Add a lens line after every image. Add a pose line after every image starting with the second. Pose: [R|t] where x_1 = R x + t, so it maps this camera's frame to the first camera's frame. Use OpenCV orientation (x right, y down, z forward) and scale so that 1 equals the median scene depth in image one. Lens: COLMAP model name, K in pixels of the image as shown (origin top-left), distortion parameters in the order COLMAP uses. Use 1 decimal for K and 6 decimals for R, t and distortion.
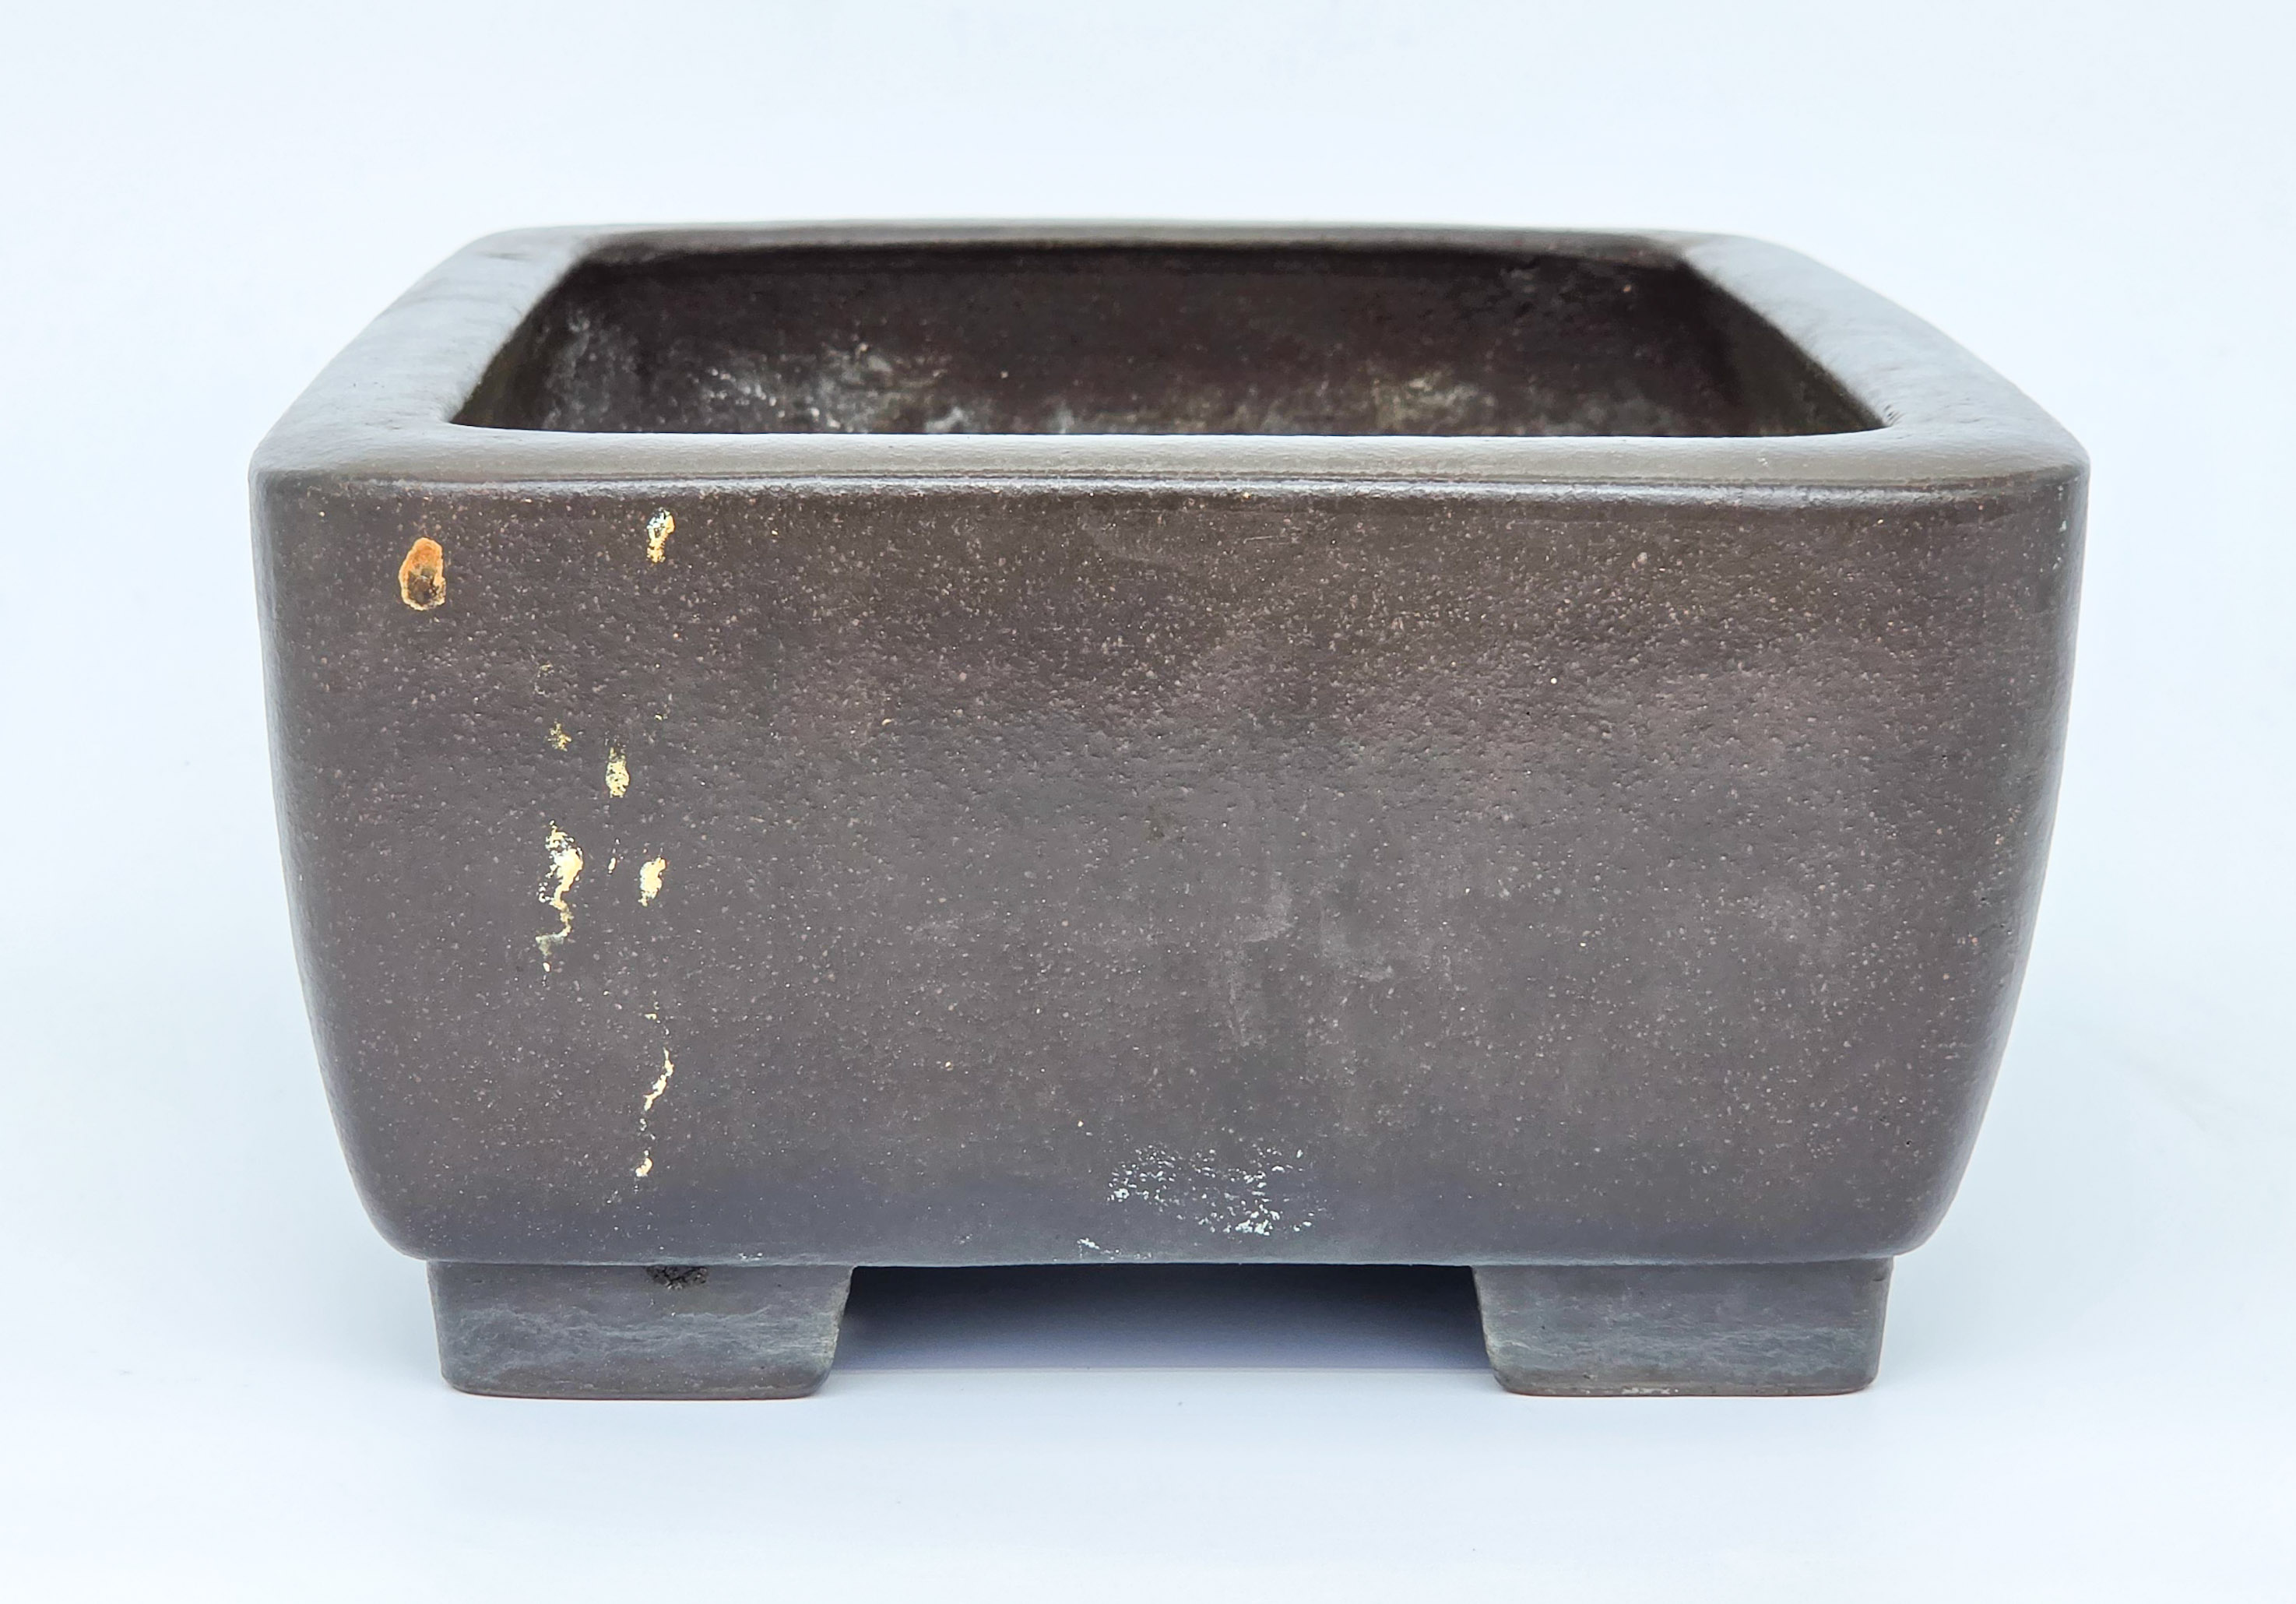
lens RADIAL K [[6475.8, 0, 1152.8], [0, 6475.8, 794.8], [0, 0, 1]] dist [-0.520653, 0.000000]
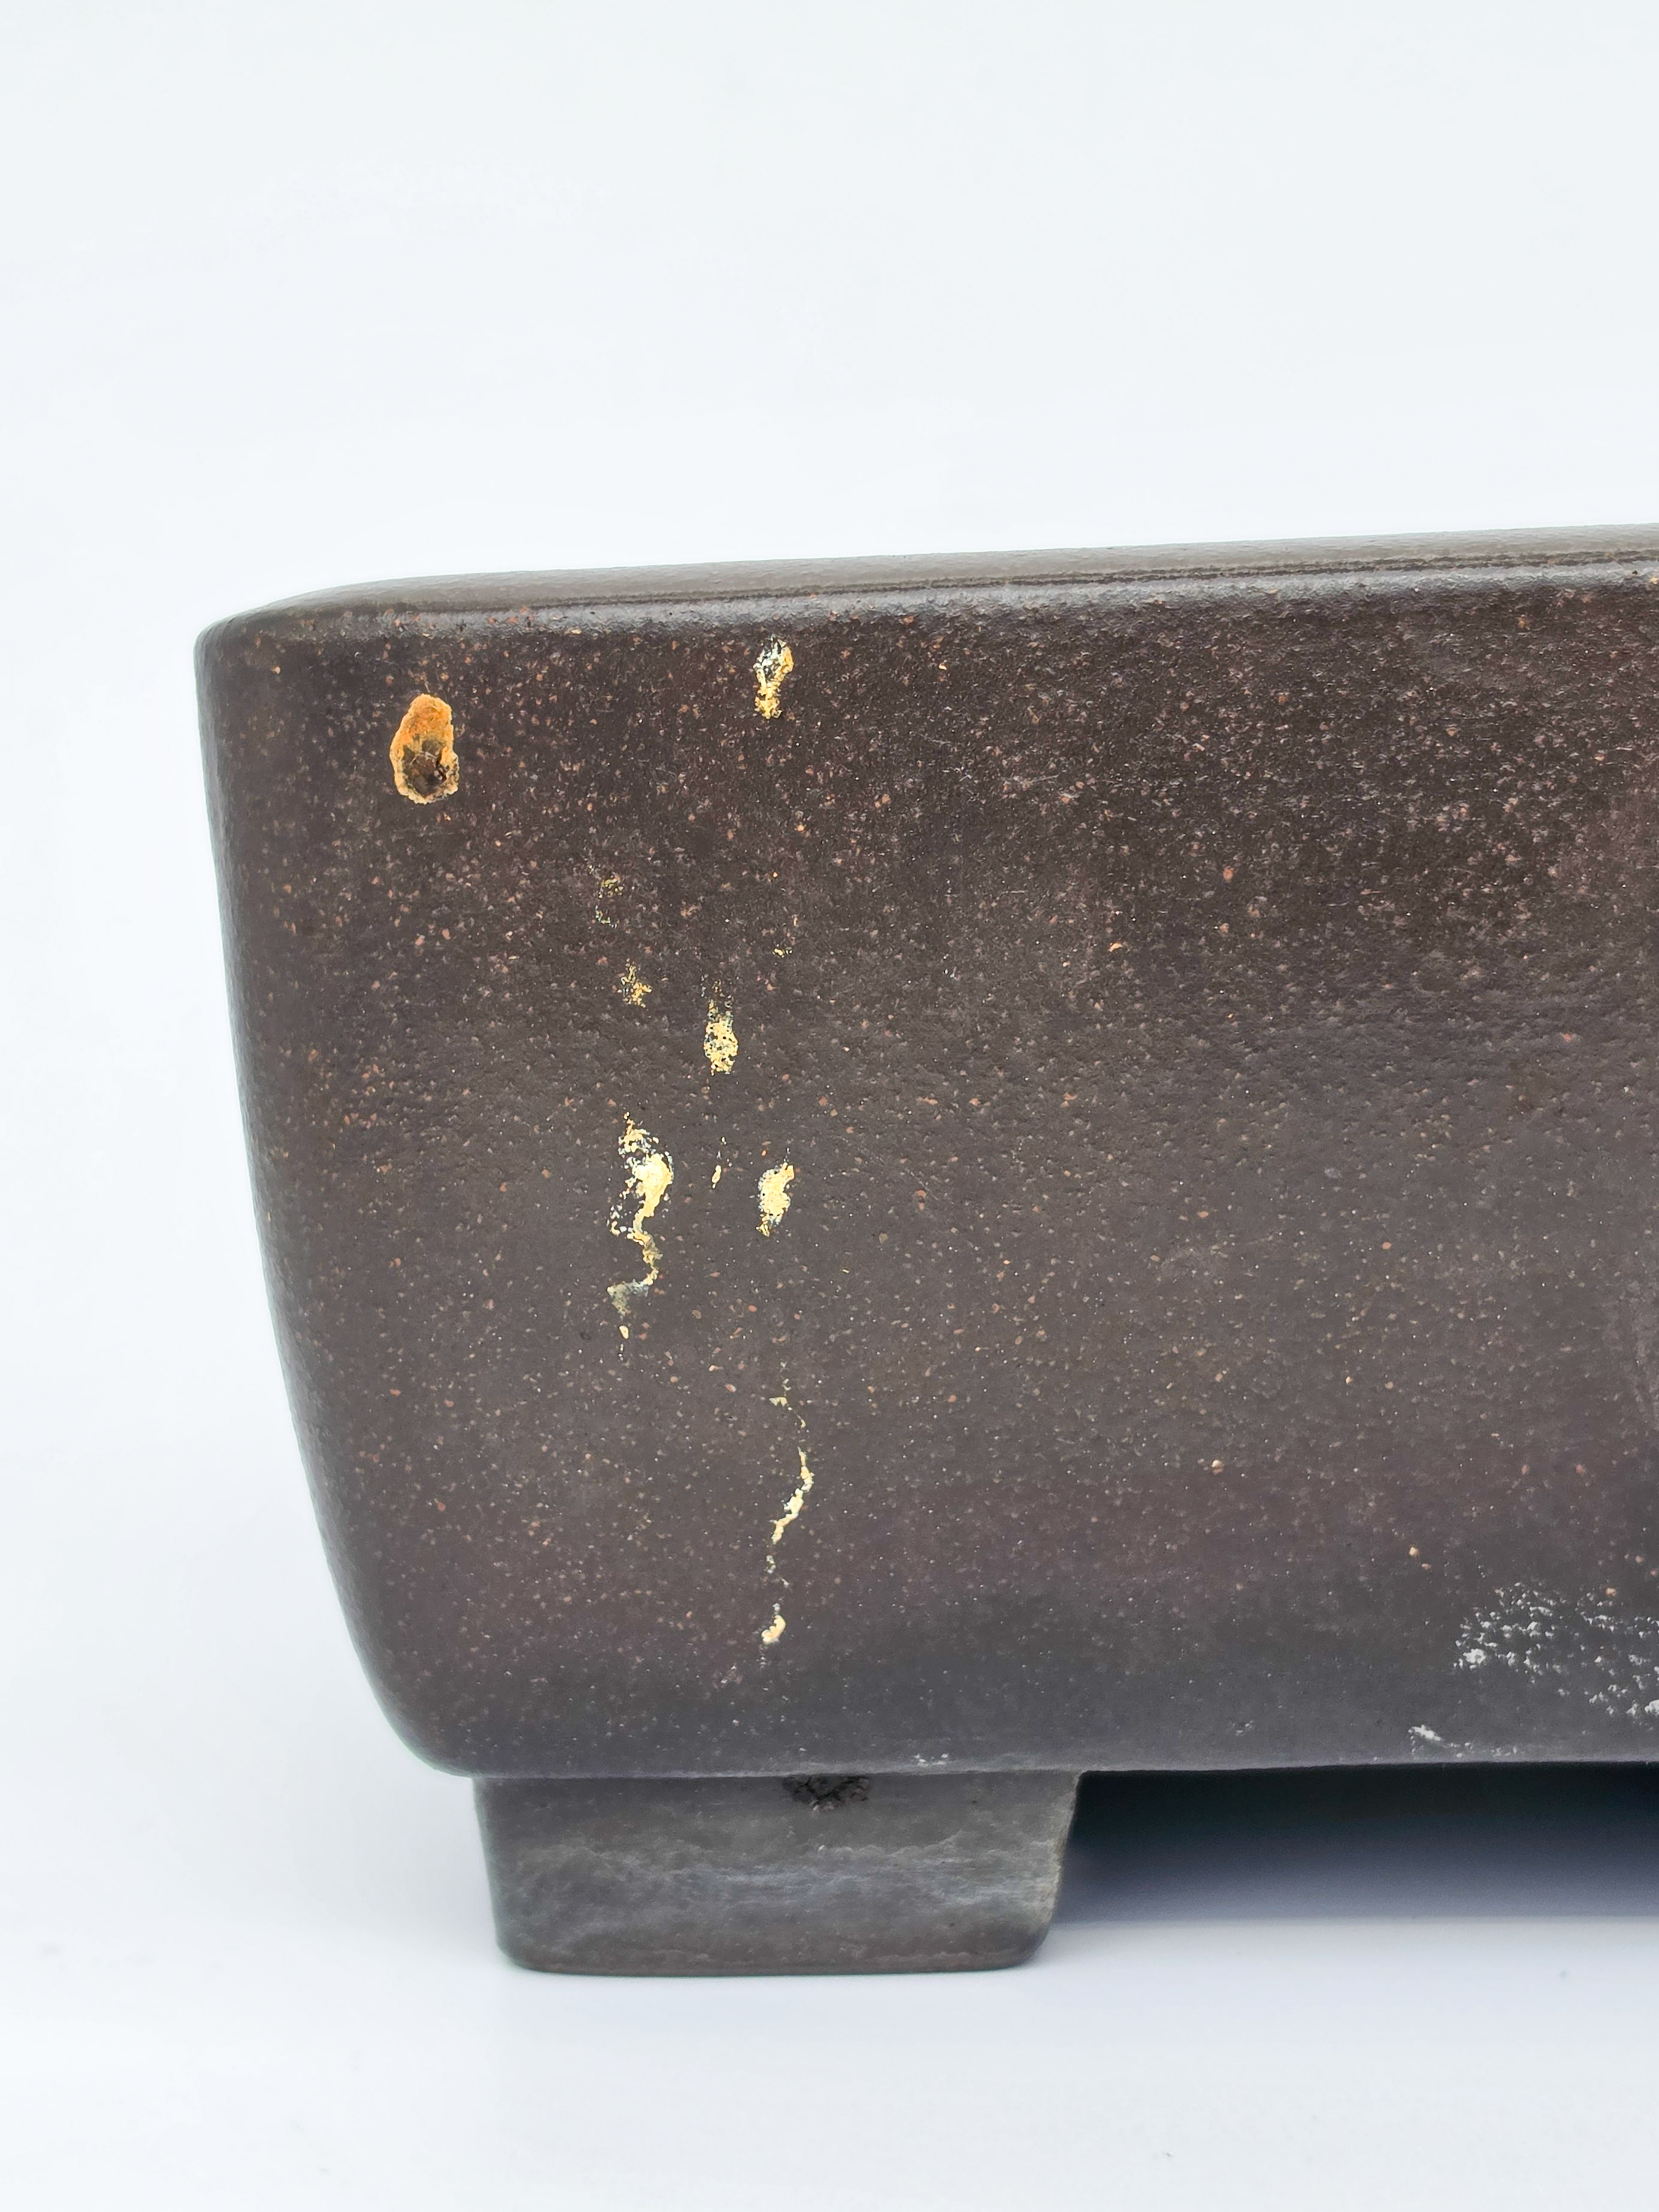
lens RADIAL K [[3571.0, 0, 828.5], [0, 3571.0, 1040.6], [0, 0, 1]] dist [0.177485, 0.000000]
pose [[0.996557, -0.033062, -0.076029, -0.042201], [0.023345, 0.991842, -0.125320, 0.043926], [0.079552, 0.123114, 0.989199, 0.617392]]
